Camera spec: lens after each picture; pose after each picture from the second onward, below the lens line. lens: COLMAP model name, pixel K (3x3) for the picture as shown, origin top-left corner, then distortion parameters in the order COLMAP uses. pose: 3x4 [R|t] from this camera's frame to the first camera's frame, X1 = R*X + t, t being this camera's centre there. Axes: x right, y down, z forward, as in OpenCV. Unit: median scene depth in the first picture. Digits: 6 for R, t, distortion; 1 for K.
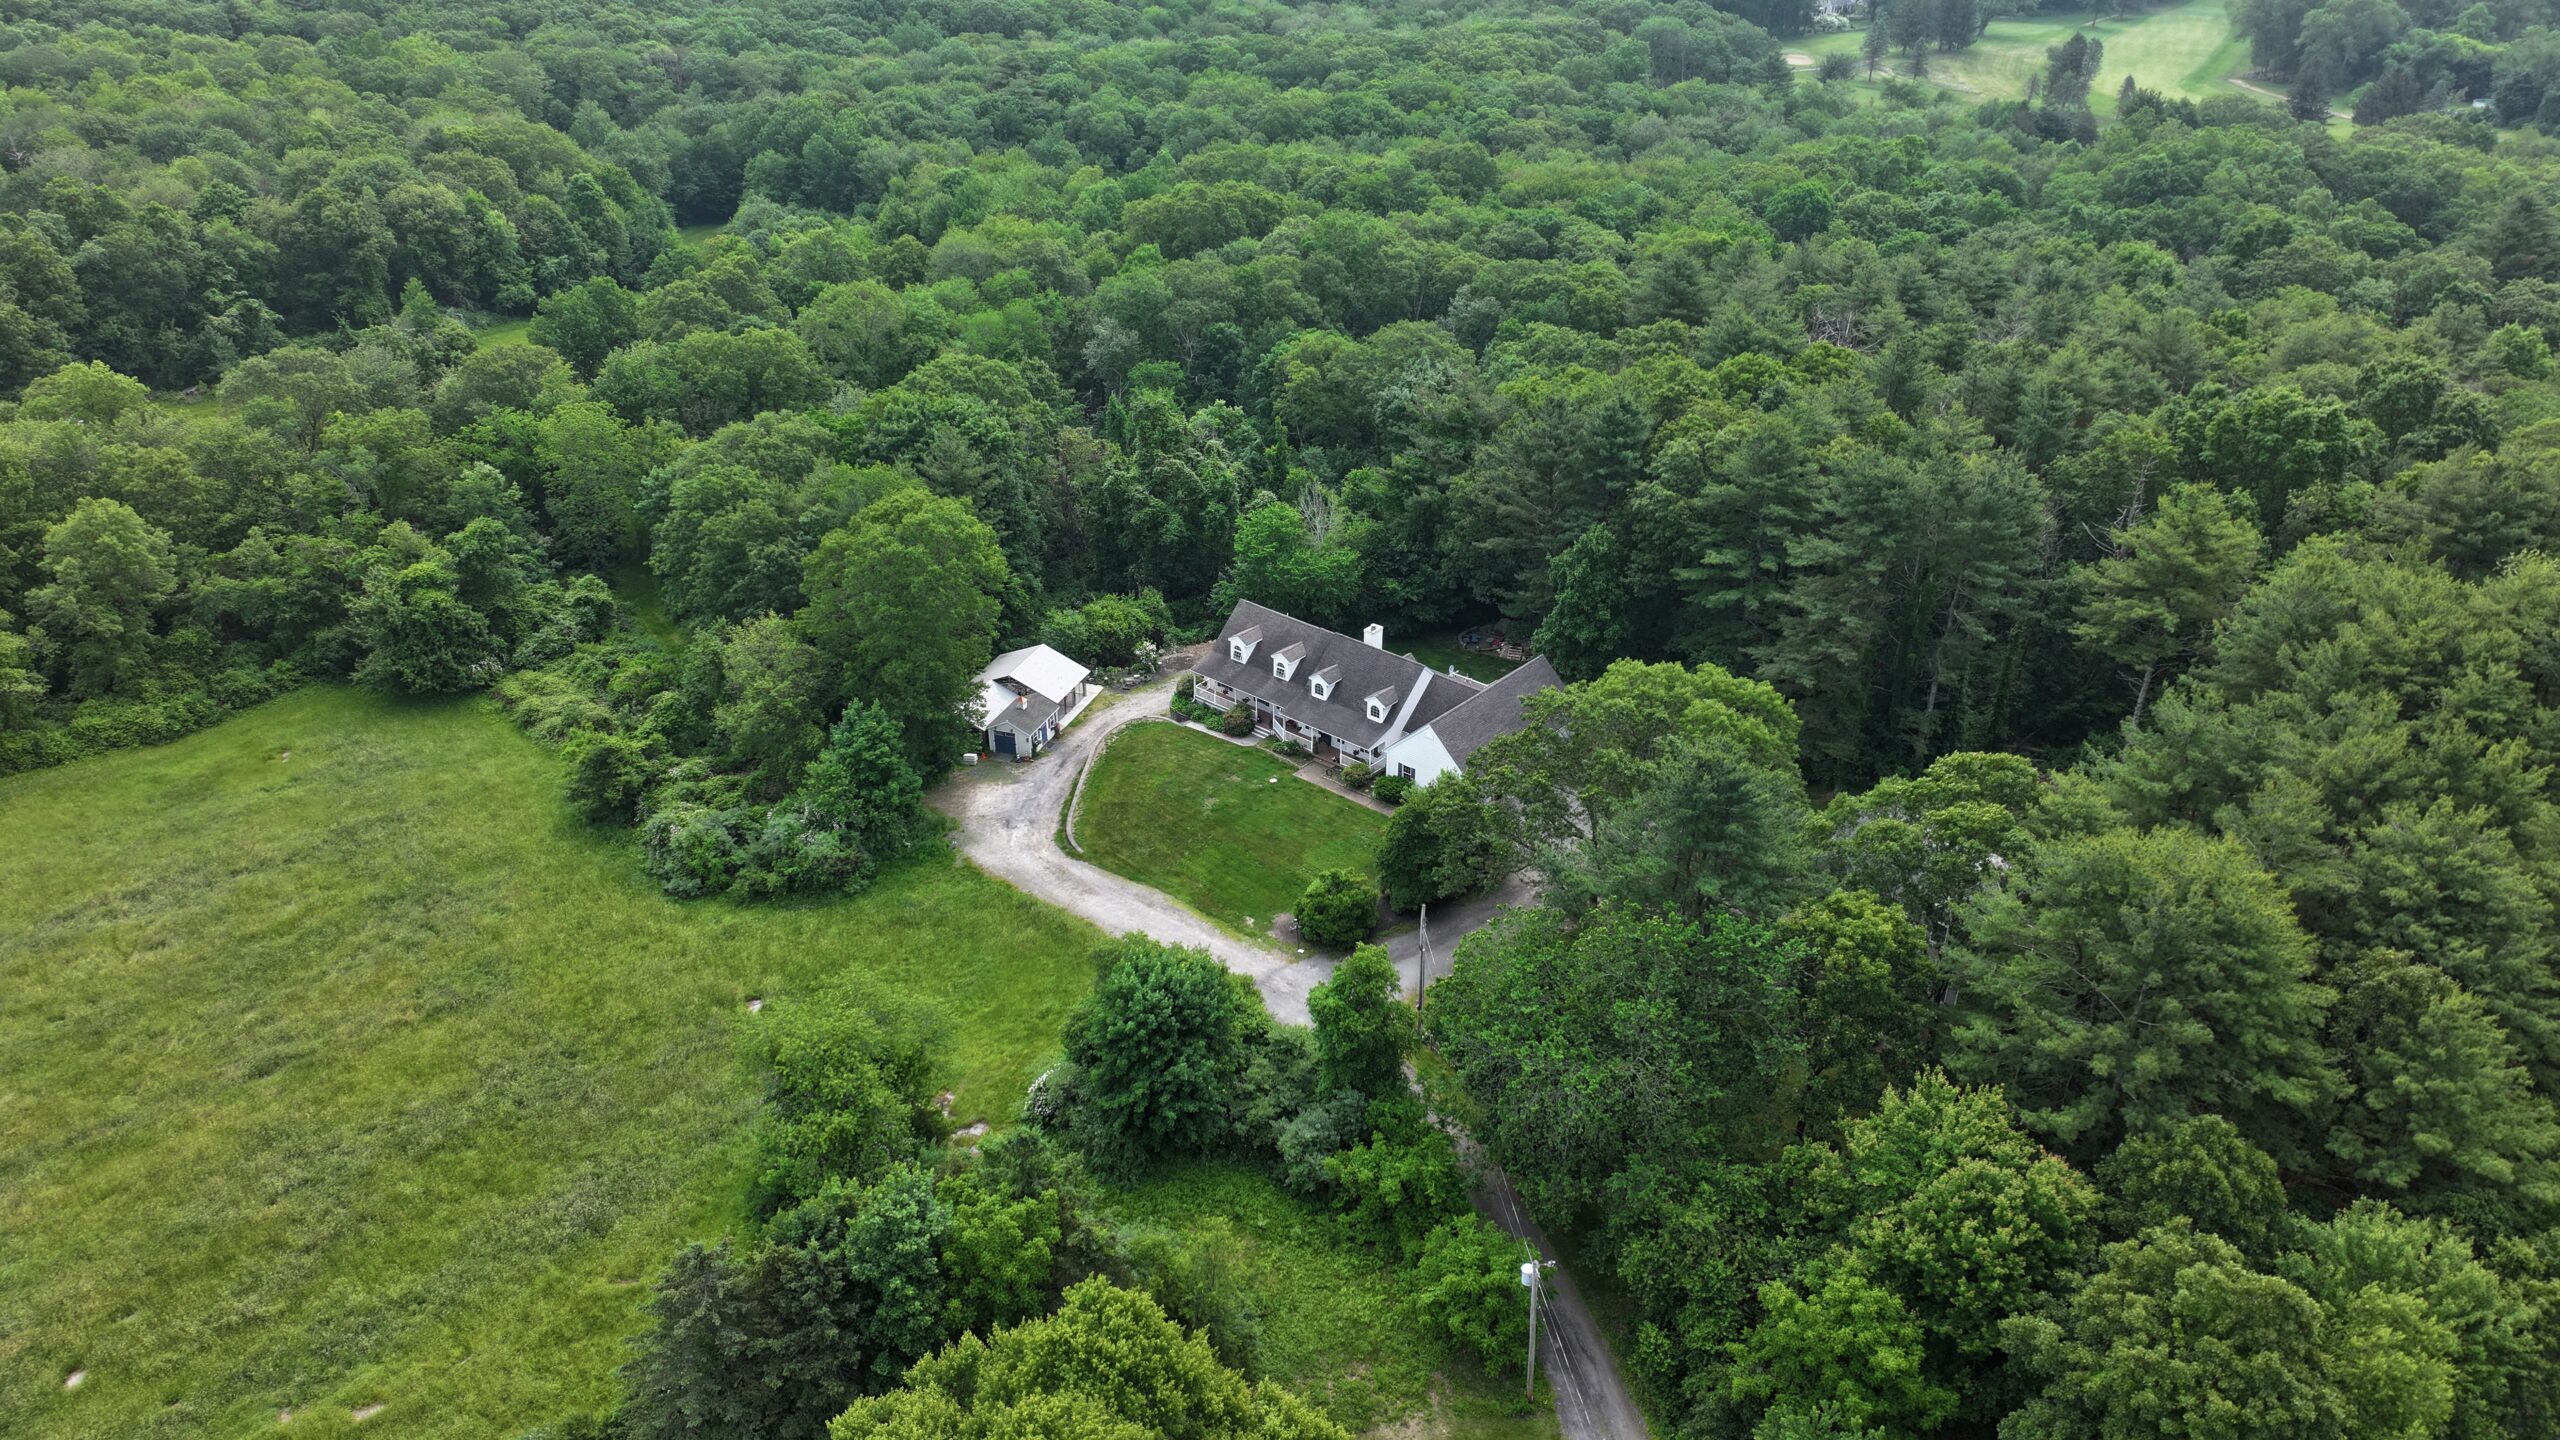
lens RADIAL K [[1792.9, 0, 1280.7], [0, 1792.9, 697.4], [0, 0, 1]] dist [-0.005915, 0.017905]
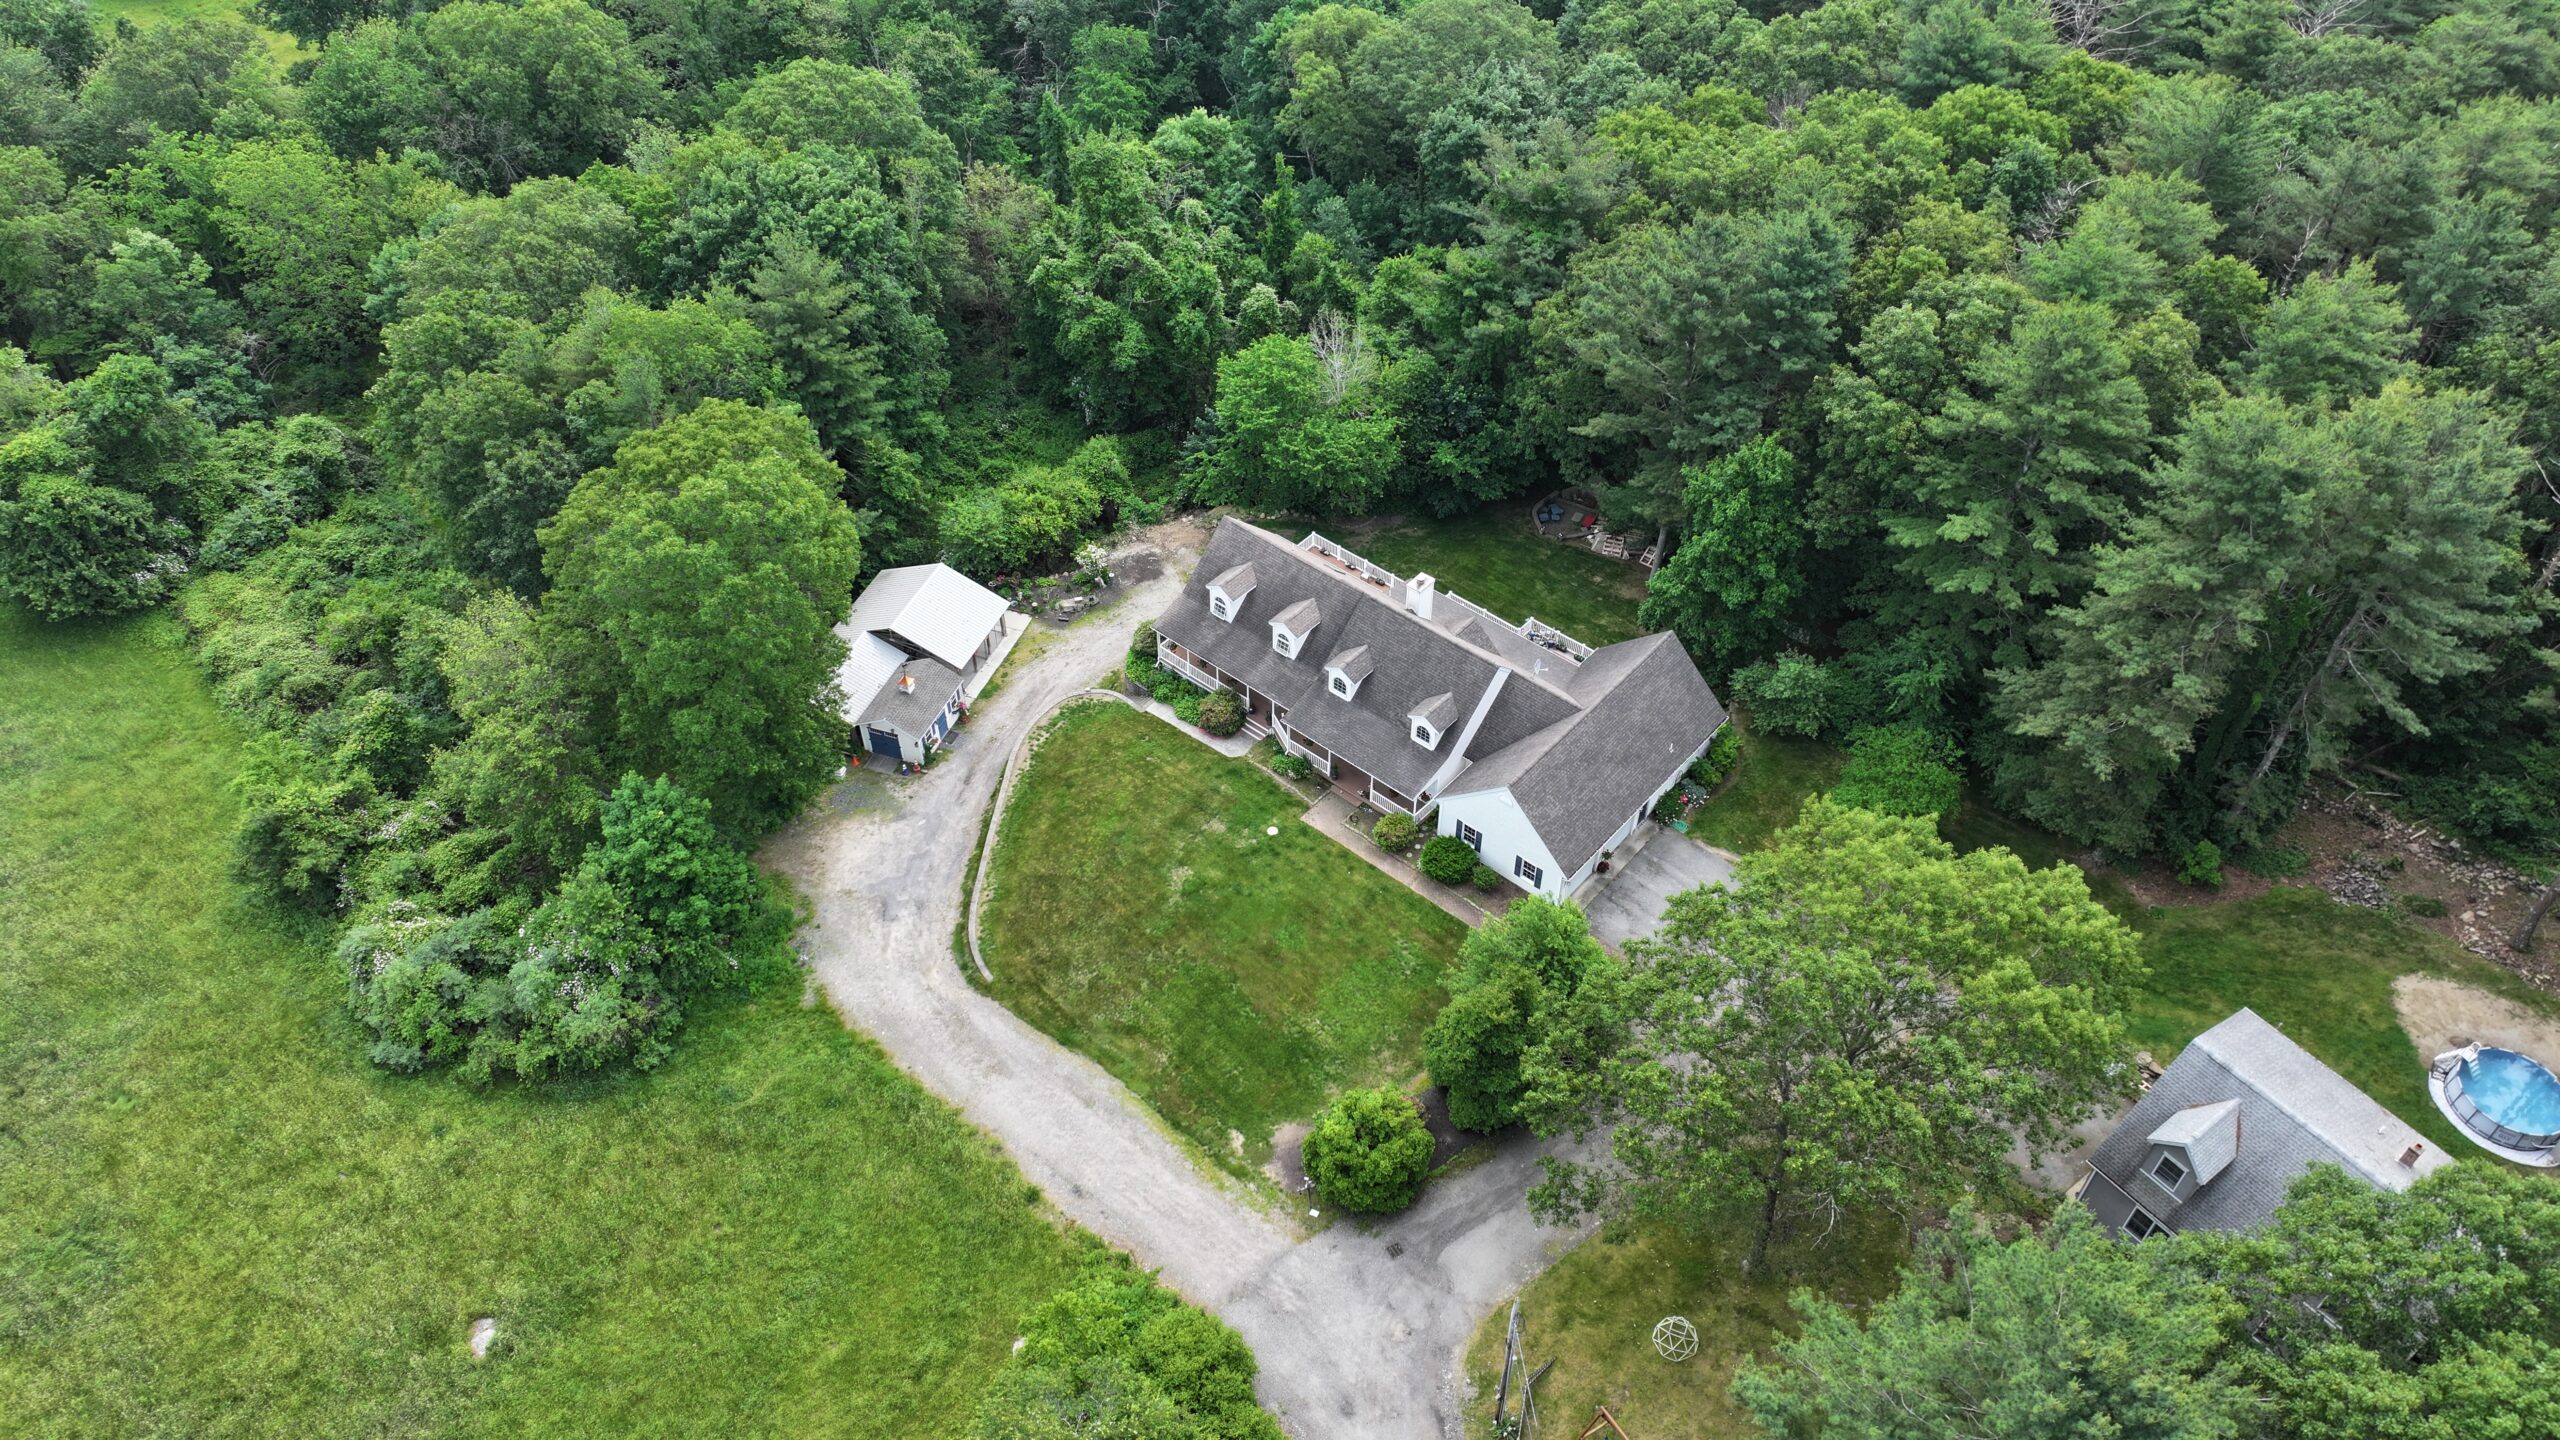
lens RADIAL K [[1792.9, 0, 1285.1], [0, 1792.9, 698.9], [0, 0, 1]] dist [-0.005915, 0.017905]
pose [[0.999999, 0.001402, -0.000866, 0.001215], [-0.001106, 0.960498, 0.278286, -0.188166], [0.001222, -0.278284, 0.960498, 0.347793]]
